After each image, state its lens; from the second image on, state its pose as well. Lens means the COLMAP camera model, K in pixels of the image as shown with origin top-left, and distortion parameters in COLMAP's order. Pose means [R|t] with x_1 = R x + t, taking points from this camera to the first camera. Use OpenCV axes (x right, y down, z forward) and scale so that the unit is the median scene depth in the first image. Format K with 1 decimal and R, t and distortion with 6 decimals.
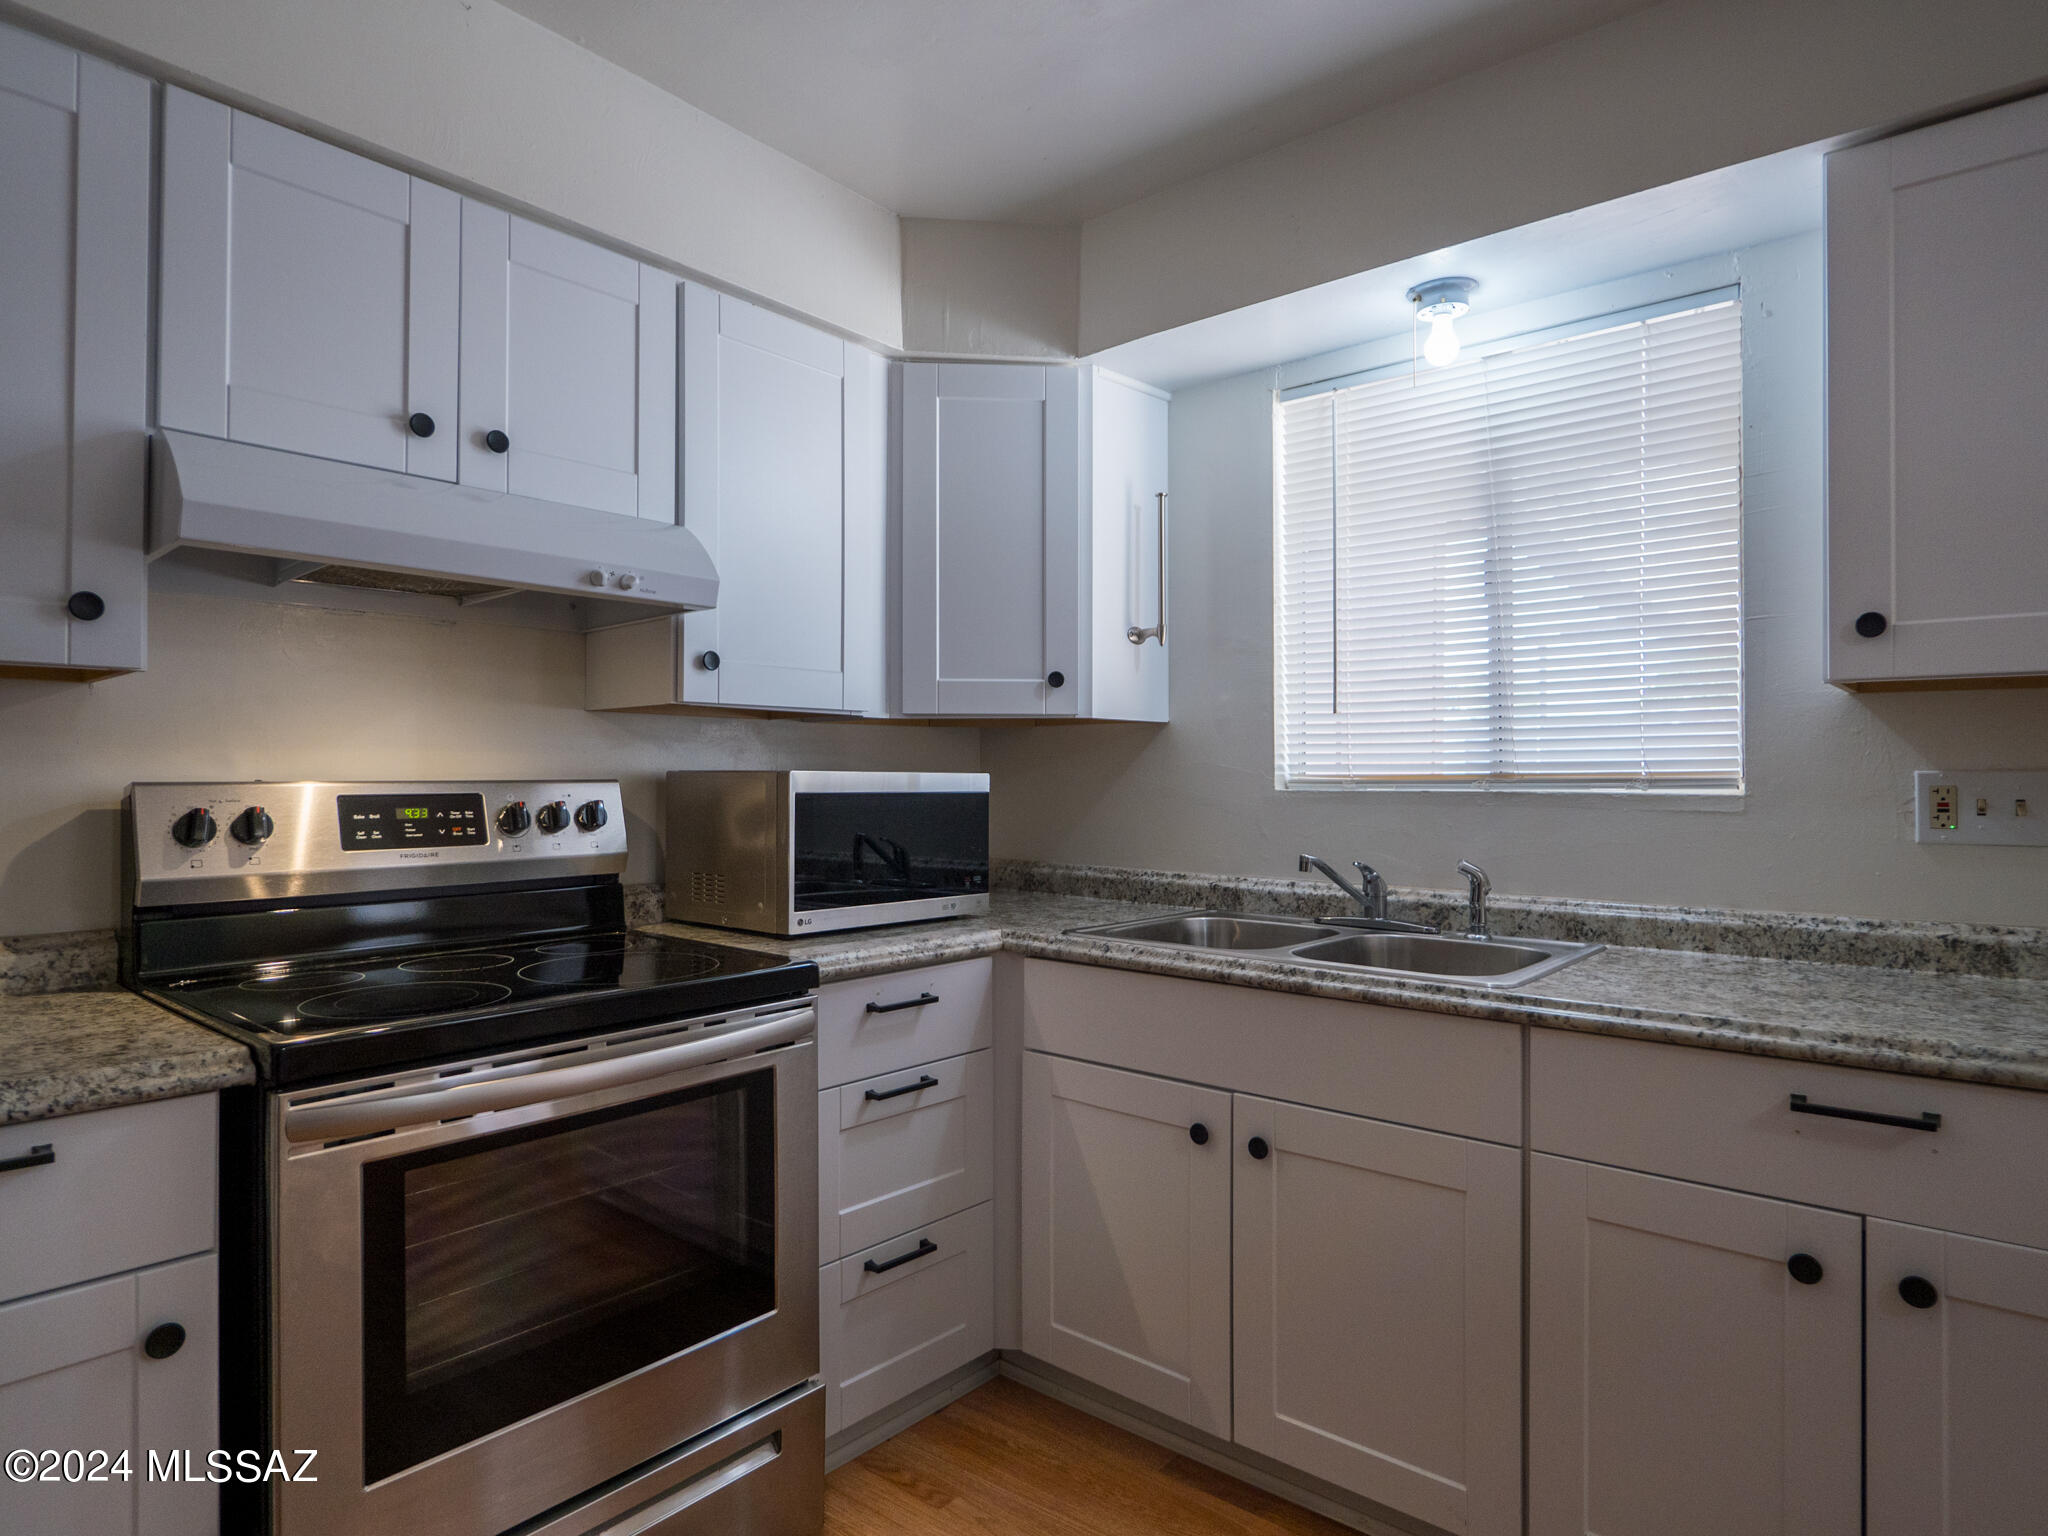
lens RADIAL K [[1140.3, 0, 1018.0], [0, 1140.3, 766.4], [0, 0, 1]] dist [-0.013906, -0.000579]
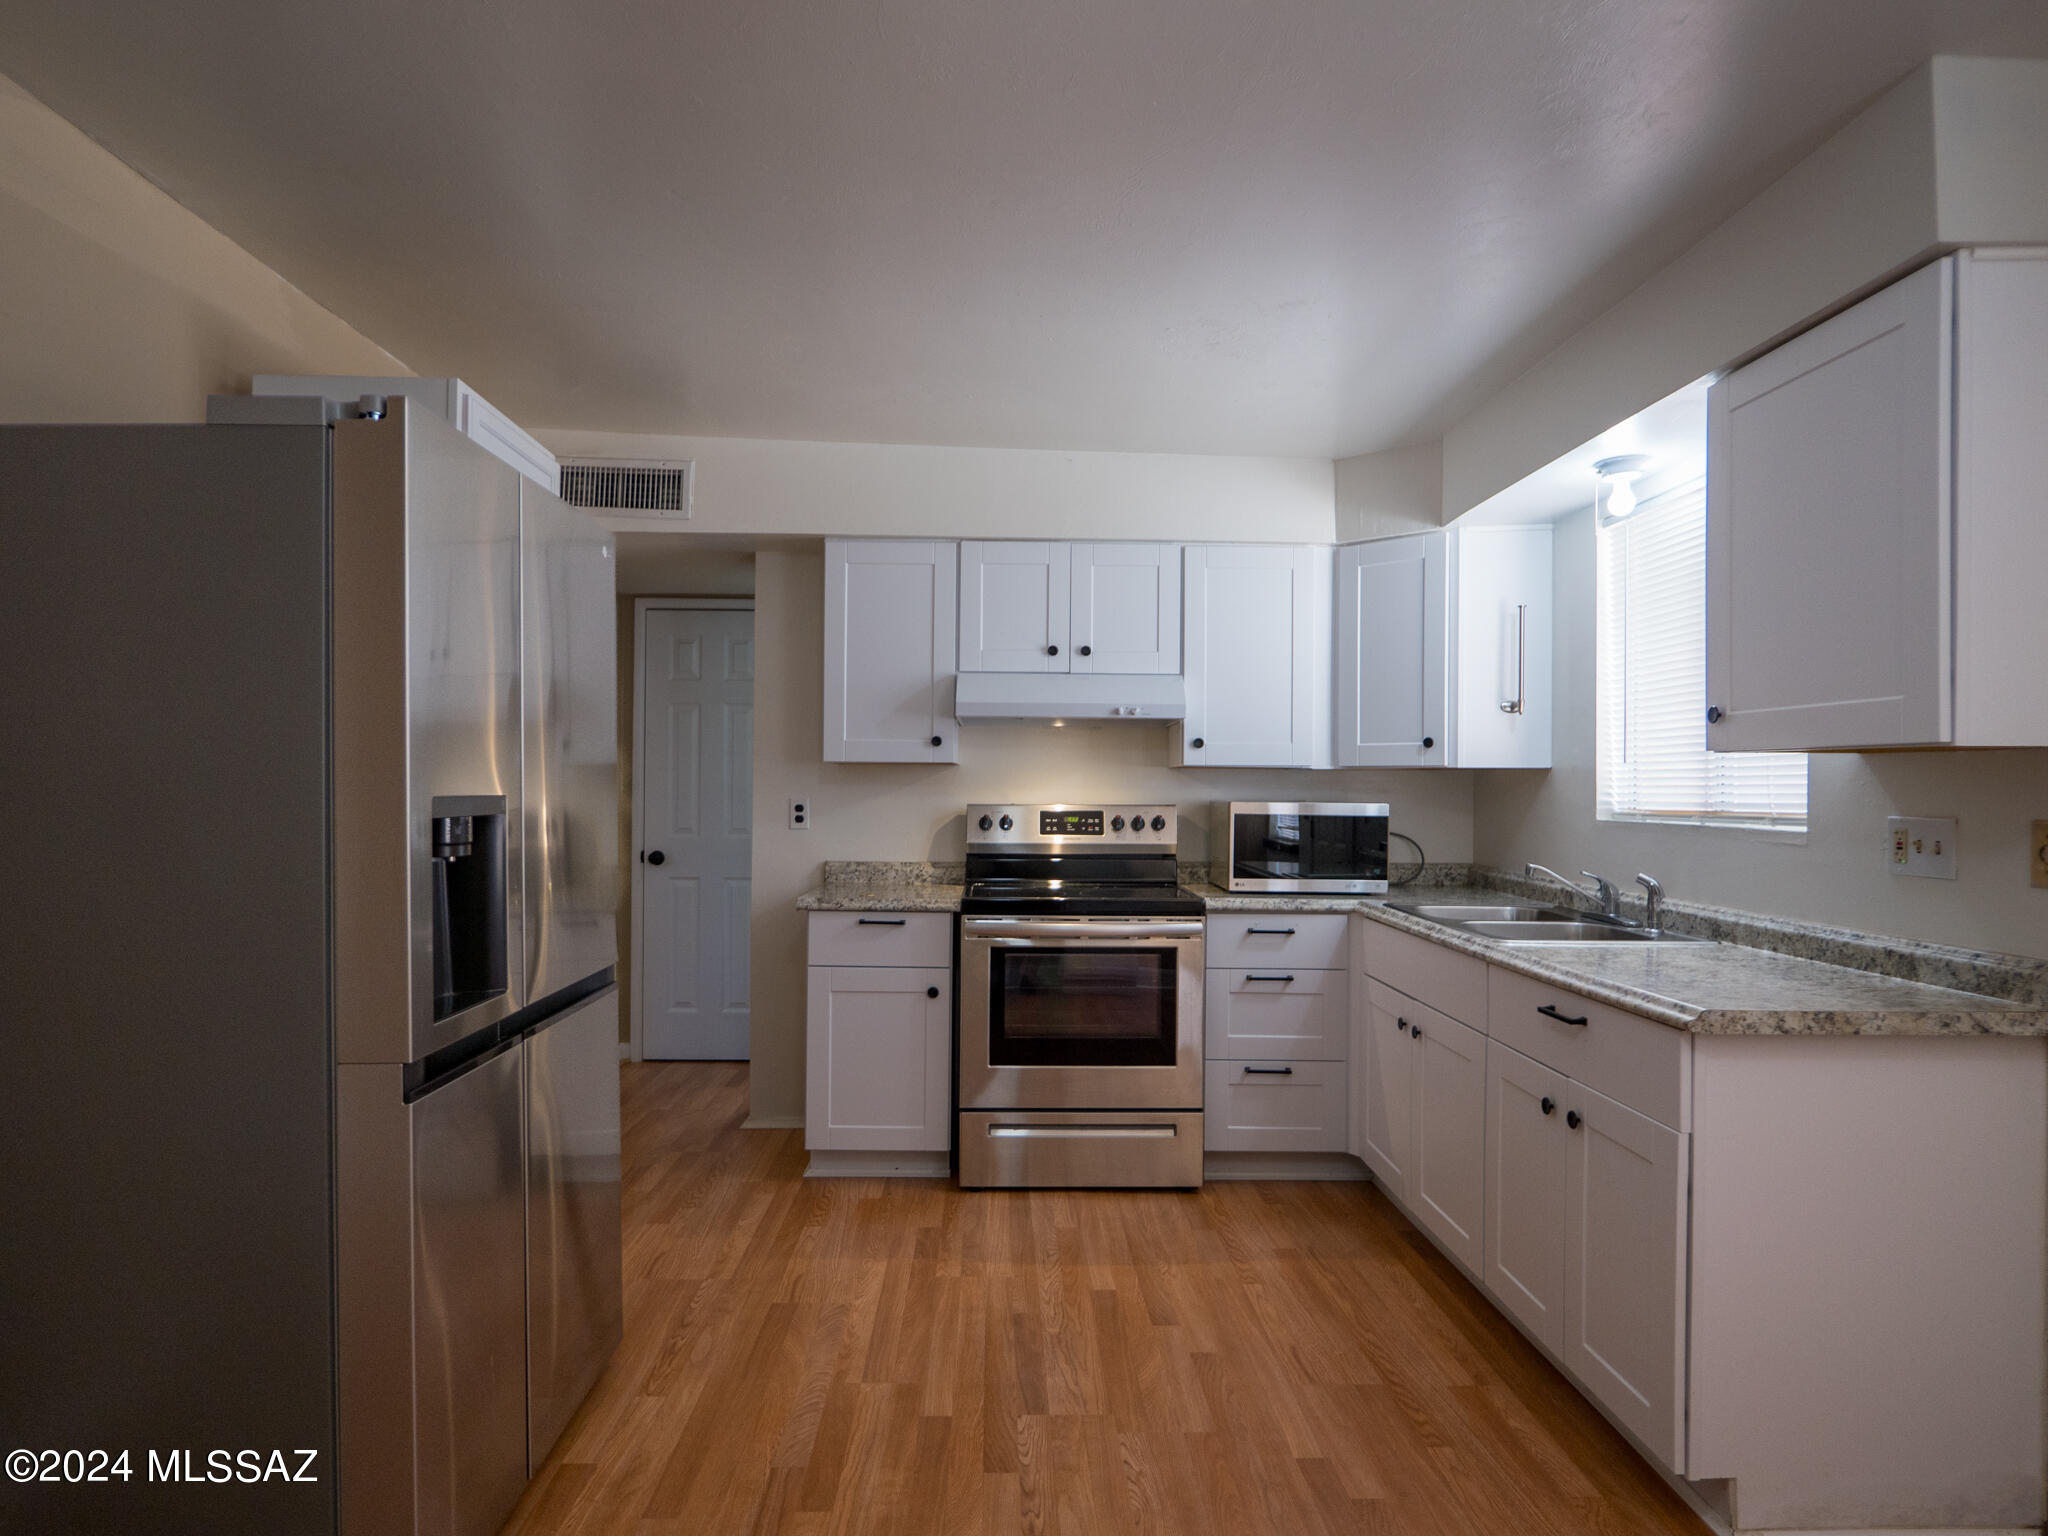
lens RADIAL K [[1119.0, 0, 1020.0], [0, 1119.0, 767.0], [0, 0, 1]] dist [-0.017894, 0.001537]
pose [[0.667643, -0.008937, -0.744428, 0.974807], [-0.000323, 0.999924, -0.012293, -0.031951], [0.744482, 0.008448, 0.667590, -0.492025]]
